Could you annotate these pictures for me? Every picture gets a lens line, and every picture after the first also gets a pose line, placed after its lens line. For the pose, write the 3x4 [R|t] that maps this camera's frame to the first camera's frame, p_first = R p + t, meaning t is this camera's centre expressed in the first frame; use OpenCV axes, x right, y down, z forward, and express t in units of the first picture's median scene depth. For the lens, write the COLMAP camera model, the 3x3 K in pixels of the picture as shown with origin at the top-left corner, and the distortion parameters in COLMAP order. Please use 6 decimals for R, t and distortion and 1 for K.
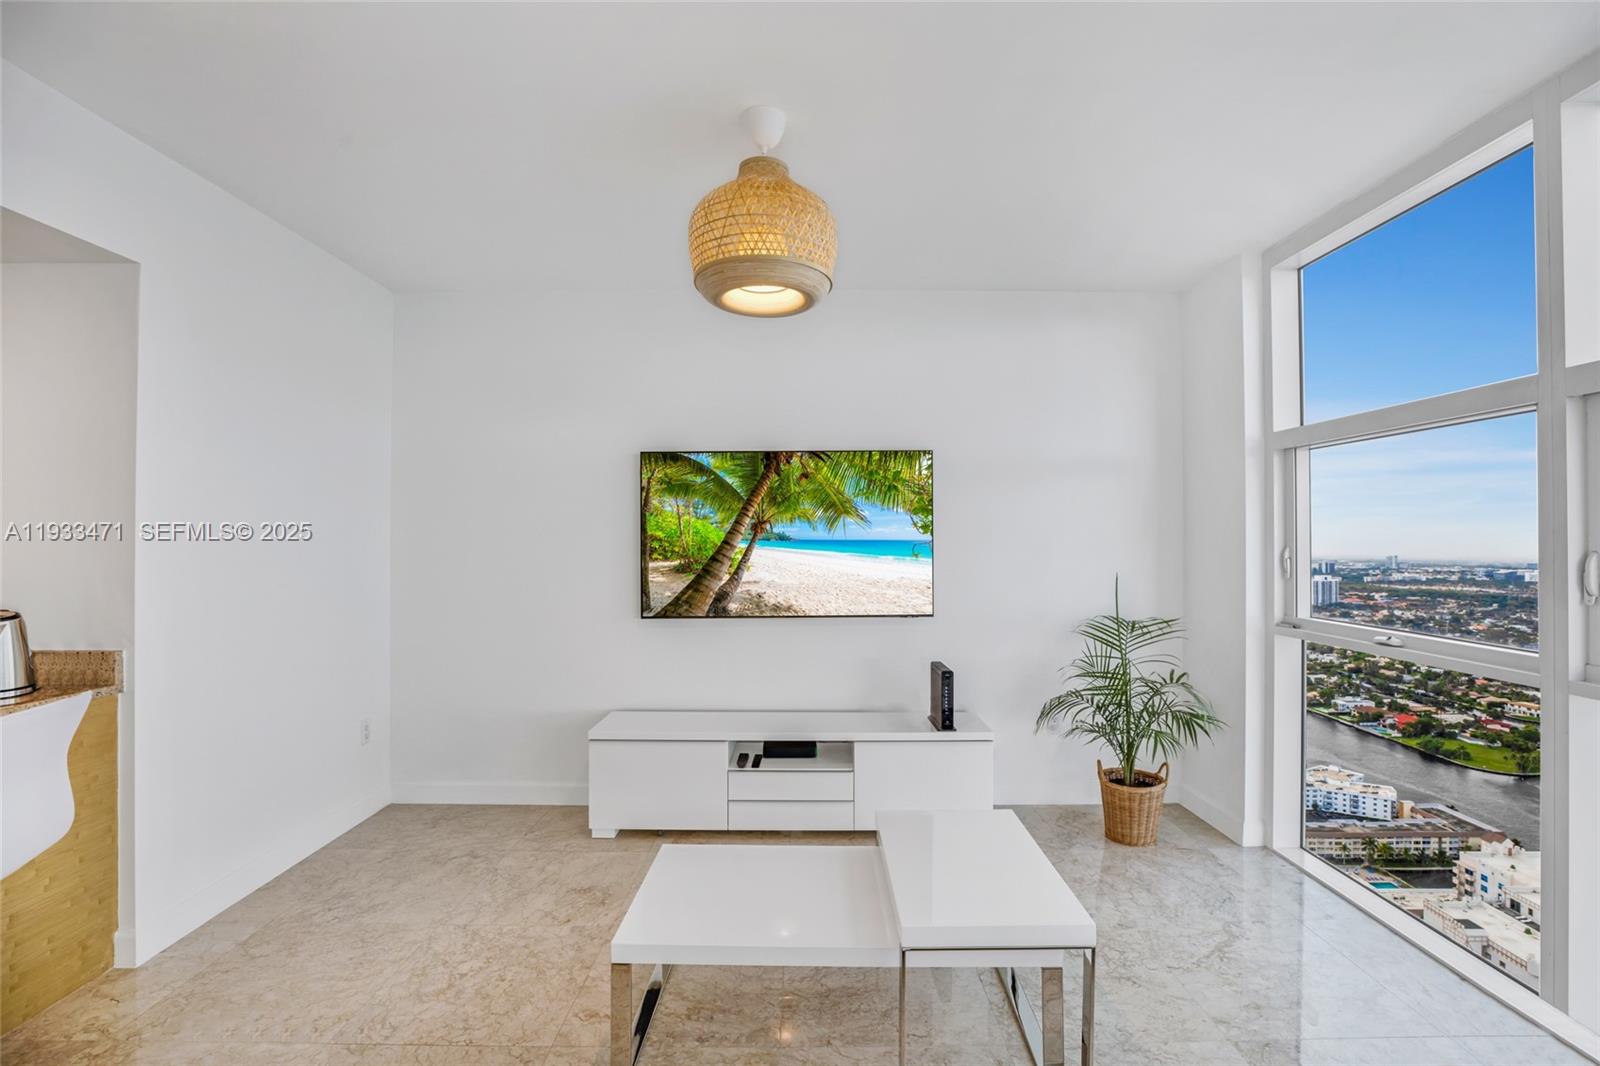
lens RADIAL K [[729.8, 0, 803.7], [0, 729.8, 527.9], [0, 0, 1]] dist [-0.033978, 0.001016]
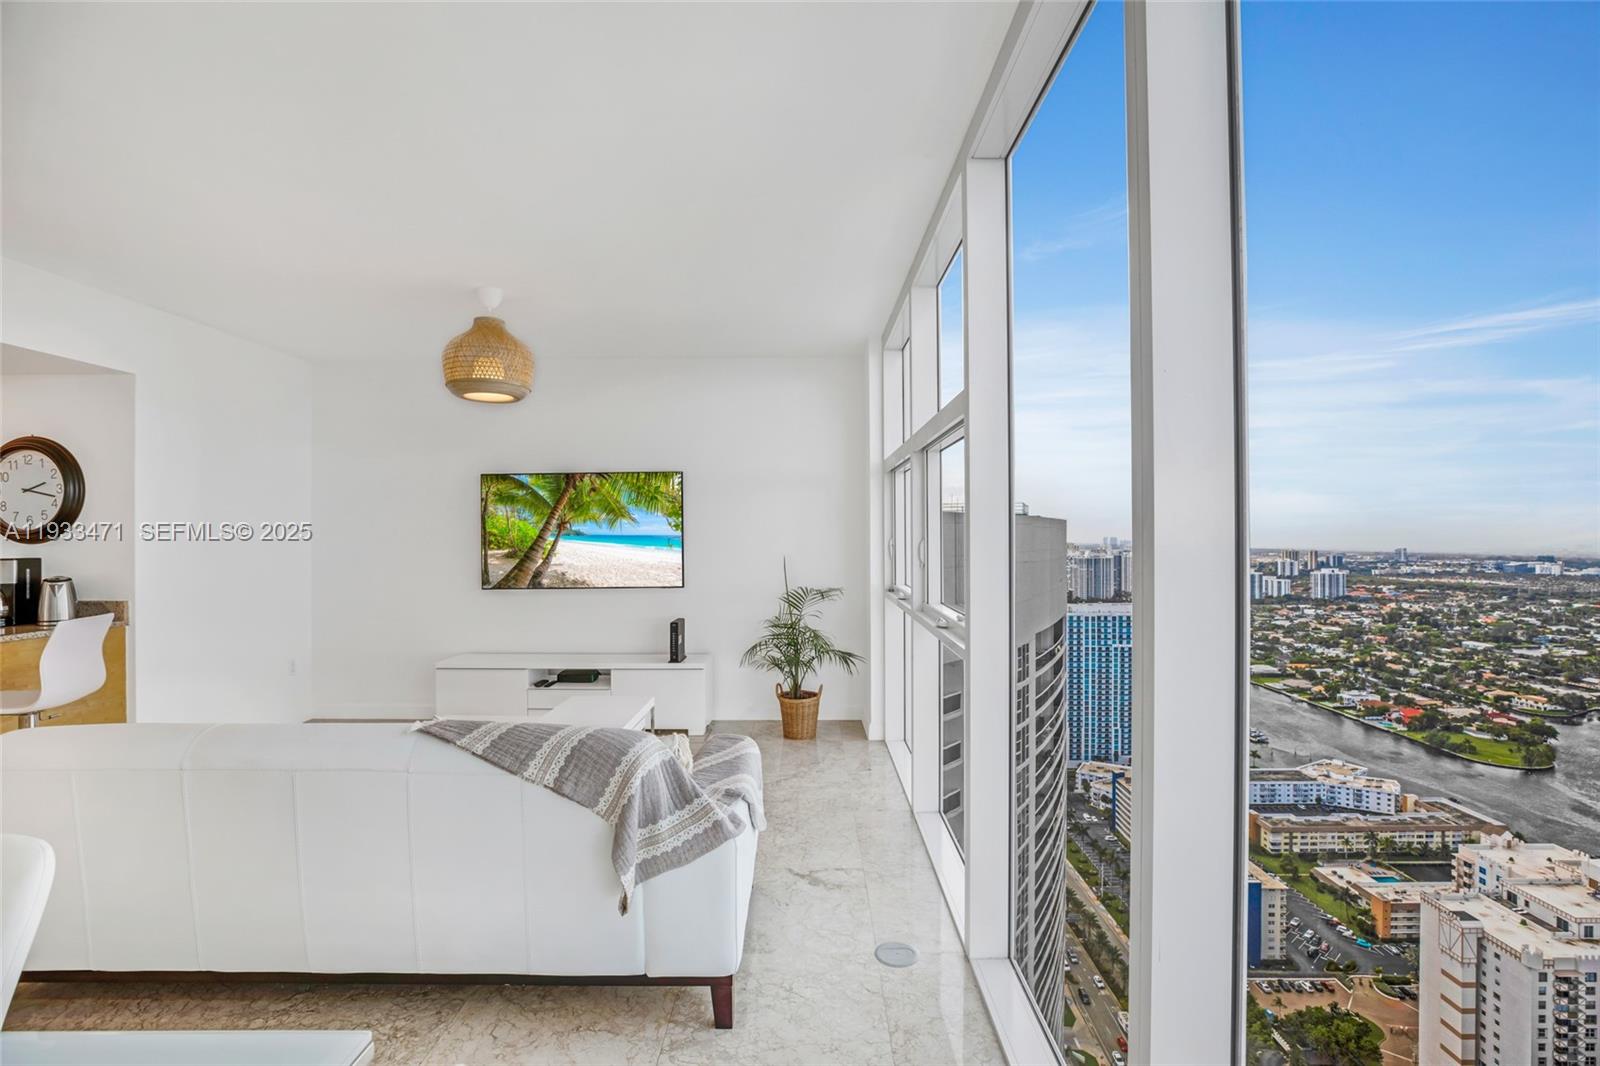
lens RADIAL K [[734.3, 0, 798.2], [0, 734.3, 531.8], [0, 0, 1]] dist [-0.031929, -0.000349]
pose [[0.999913, -0.005889, -0.011804, 0.419579], [0.006023, 0.999917, 0.011375, -0.002993], [0.011736, -0.011445, 0.999866, -0.435429]]
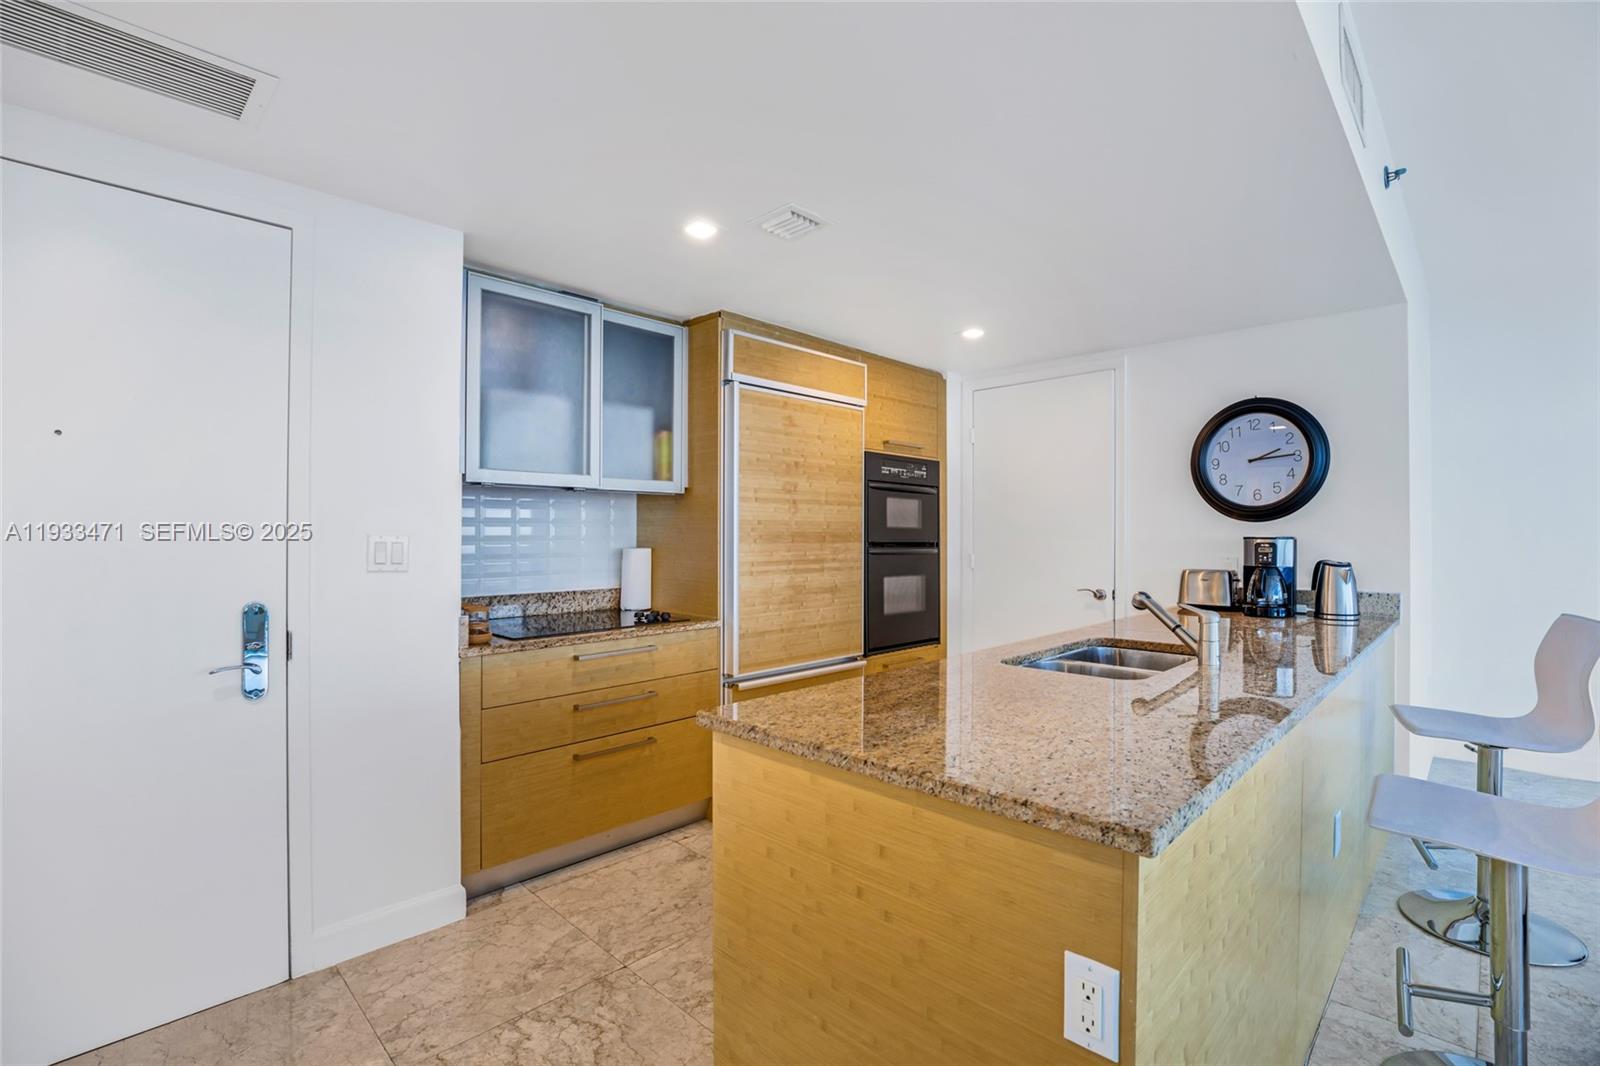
lens RADIAL K [[724.8, 0, 800.4], [0, 724.8, 531.0], [0, 0, 1]] dist [-0.037526, 0.000013]
pose [[0.705042, -0.007781, -0.709123, -0.506242], [0.010459, 0.999945, -0.000572, 0.026406], [0.709088, -0.007013, 0.705085, -0.451938]]
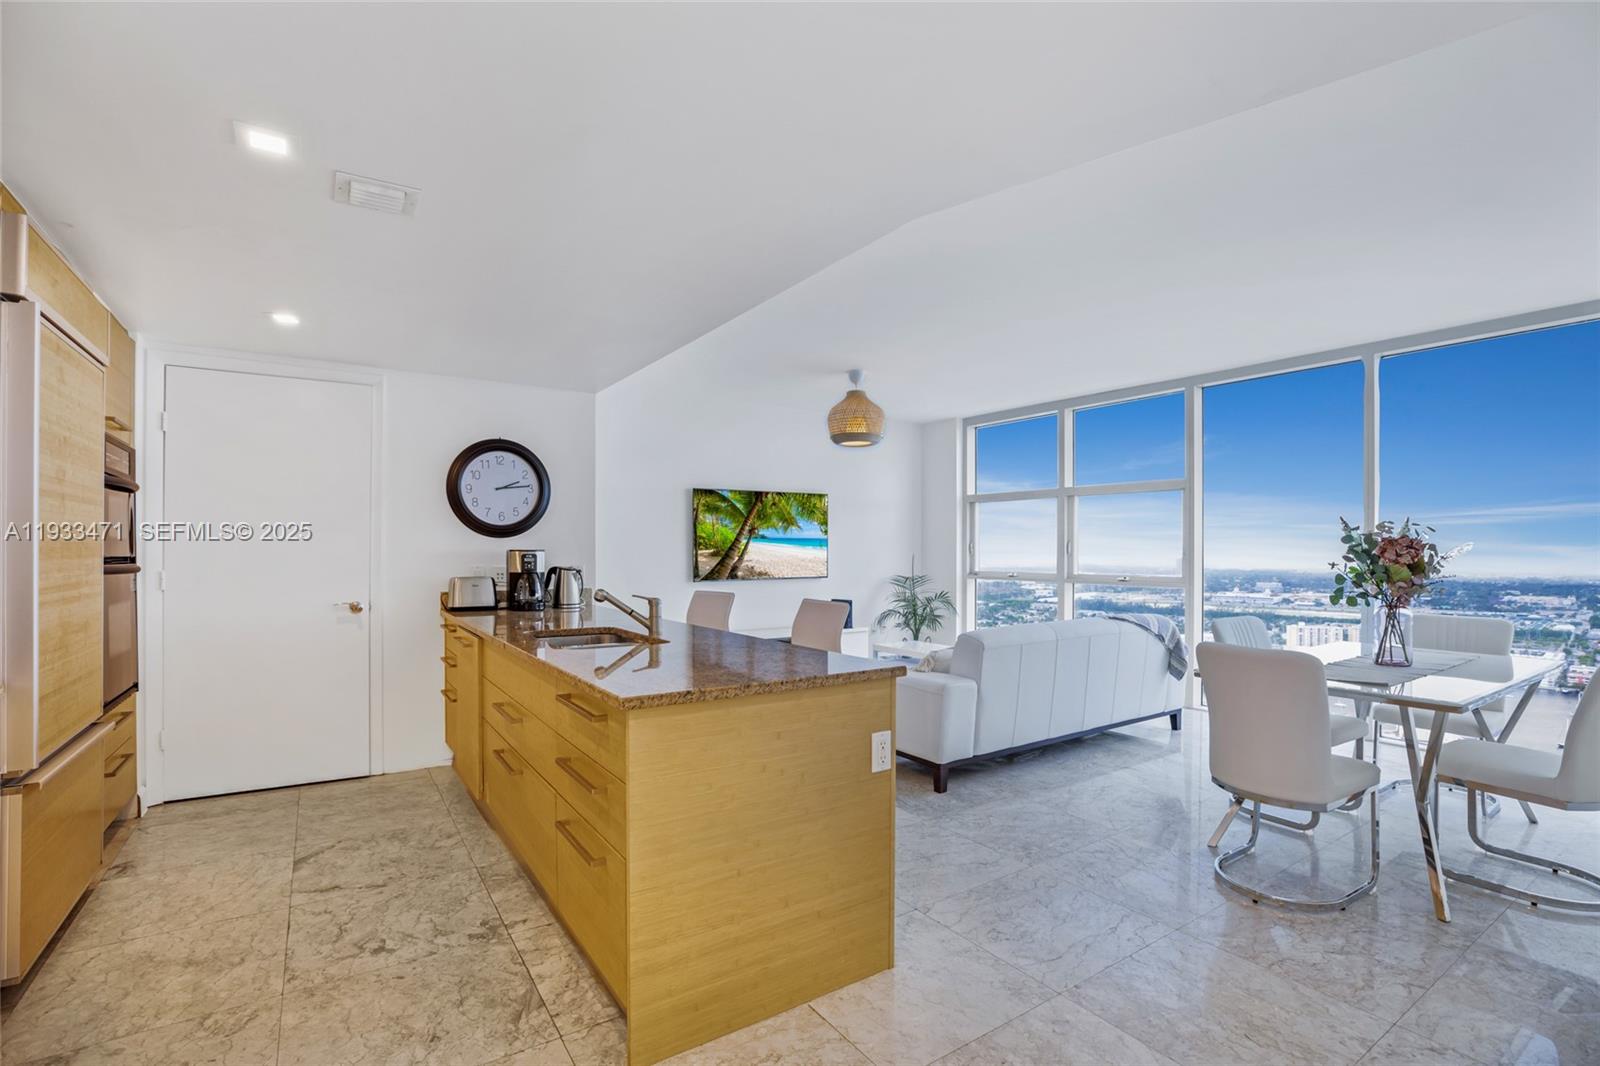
lens RADIAL K [[743.4, 0, 823.7], [0, 743.4, 553.3], [0, 0, 1]] dist [-0.032162, 0.007795]
pose [[0.823823, -0.005516, 0.566820, -0.987638], [-0.004168, 0.999867, 0.015787, 0.024290], [-0.566832, -0.015368, 0.823690, -0.669567]]
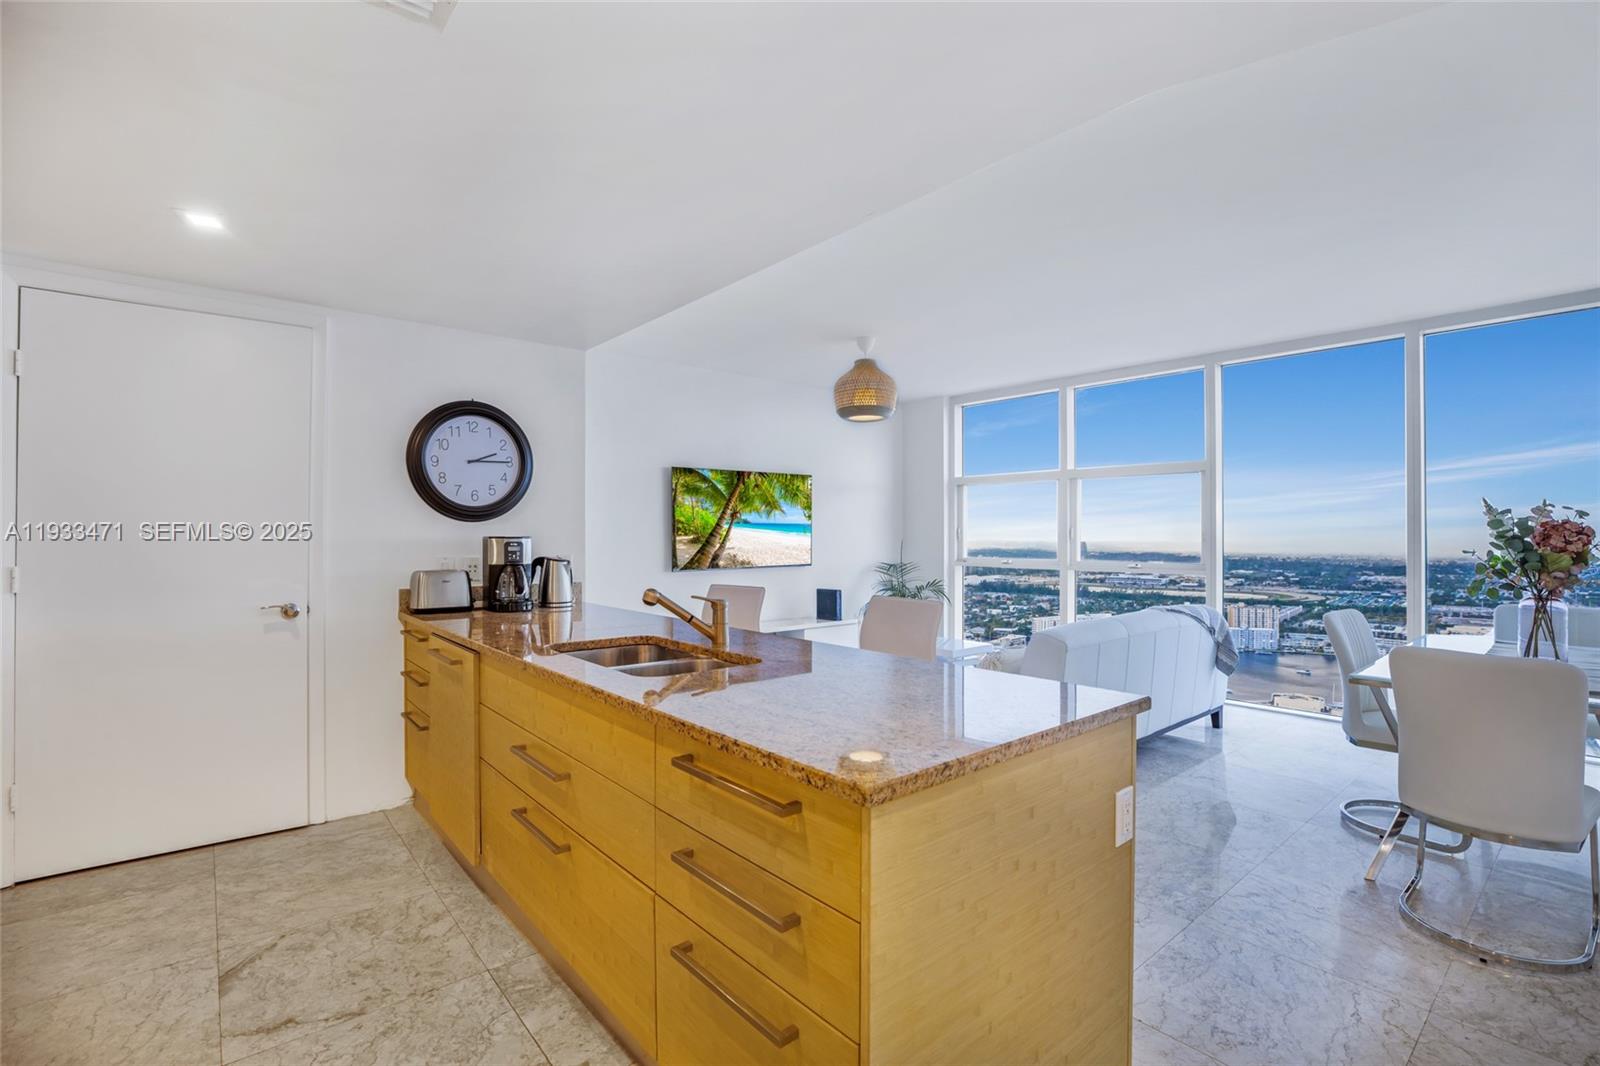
lens RADIAL K [[731.4, 0, 814.6], [0, 731.4, 534.8], [0, 0, 1]] dist [-0.036141, 0.010733]
pose [[0.759703, -0.003562, 0.650260, -1.021127], [-0.004337, 0.999935, 0.010545, 0.025185], [-0.650256, -0.010831, 0.759638, -0.409384]]
